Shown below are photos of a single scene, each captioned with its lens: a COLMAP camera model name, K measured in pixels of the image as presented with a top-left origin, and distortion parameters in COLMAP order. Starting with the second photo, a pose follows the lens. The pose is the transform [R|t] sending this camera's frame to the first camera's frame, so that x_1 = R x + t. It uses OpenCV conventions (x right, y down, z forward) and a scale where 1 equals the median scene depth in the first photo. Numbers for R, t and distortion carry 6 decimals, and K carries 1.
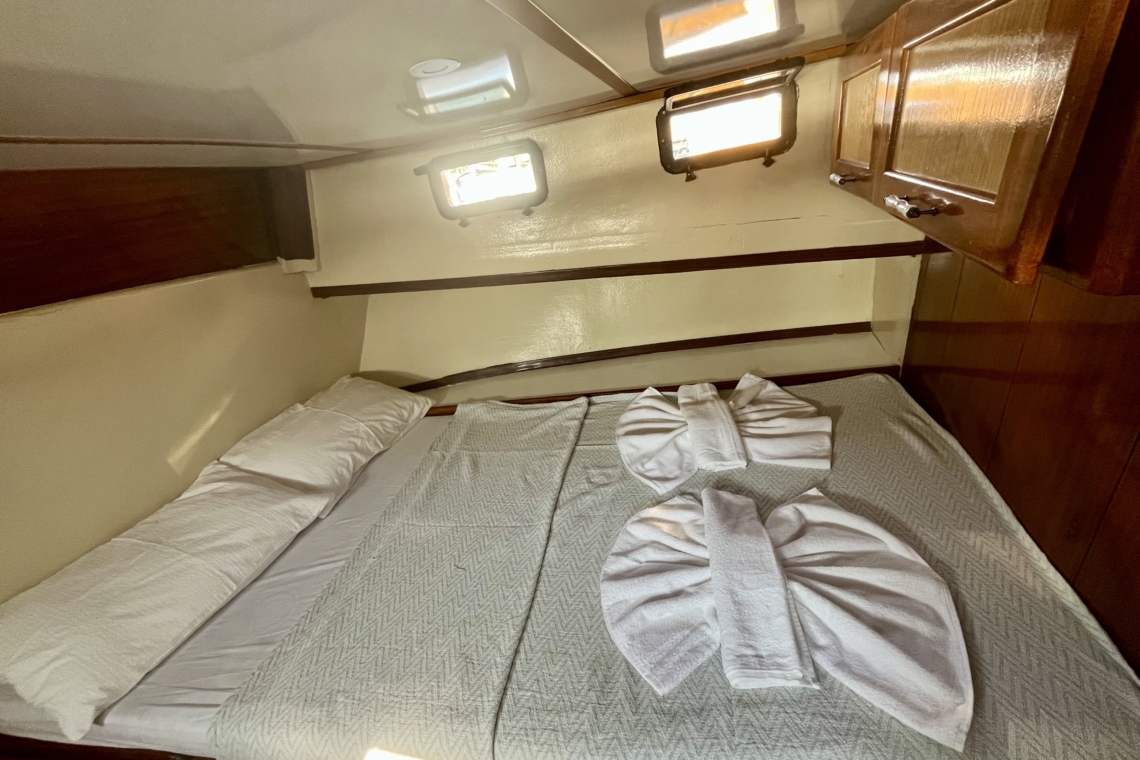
lens RADIAL K [[463.8, 0, 570.0], [0, 463.8, 380.0], [0, 0, 1]] dist [0.001305, 0.000371]
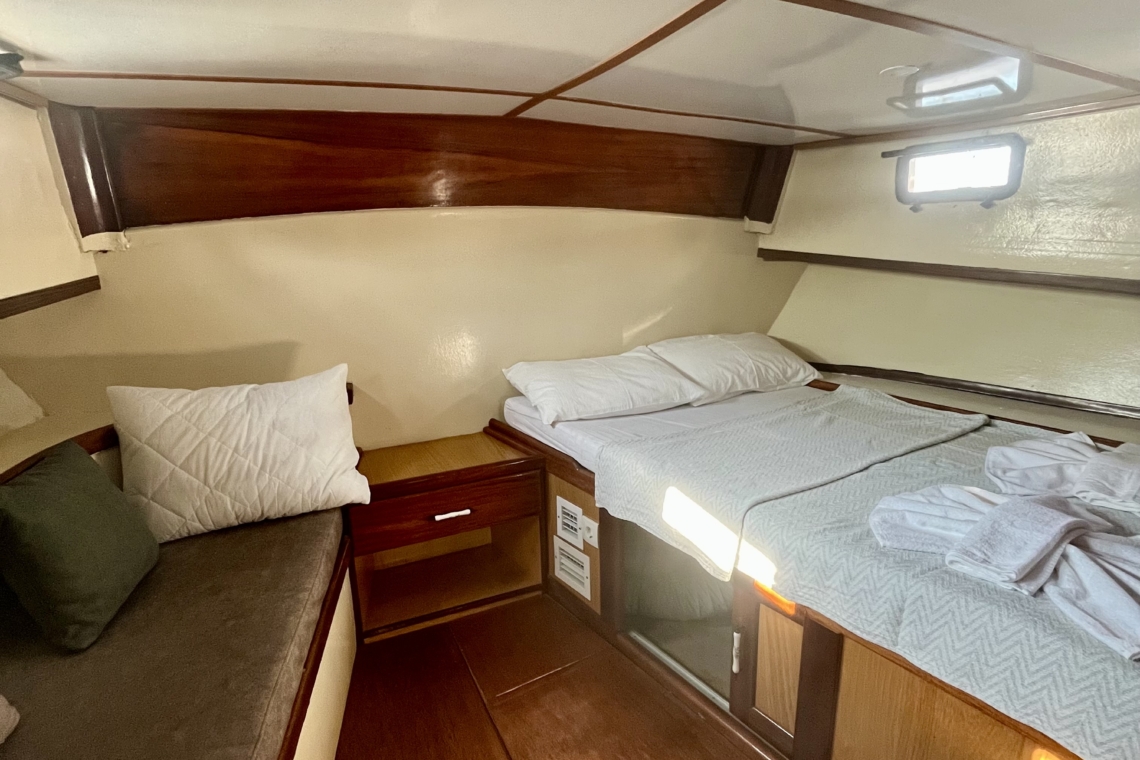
lens RADIAL K [[646.3, 0, 570.0], [0, 646.3, 380.0], [0, 0, 1]] dist [-0.000129, -0.000046]
pose [[0.681909, 0.303473, -0.665510, 0.316941], [-0.394506, 0.918775, 0.014734, 0.291403], [0.615926, 0.252500, 0.746243, -0.438777]]
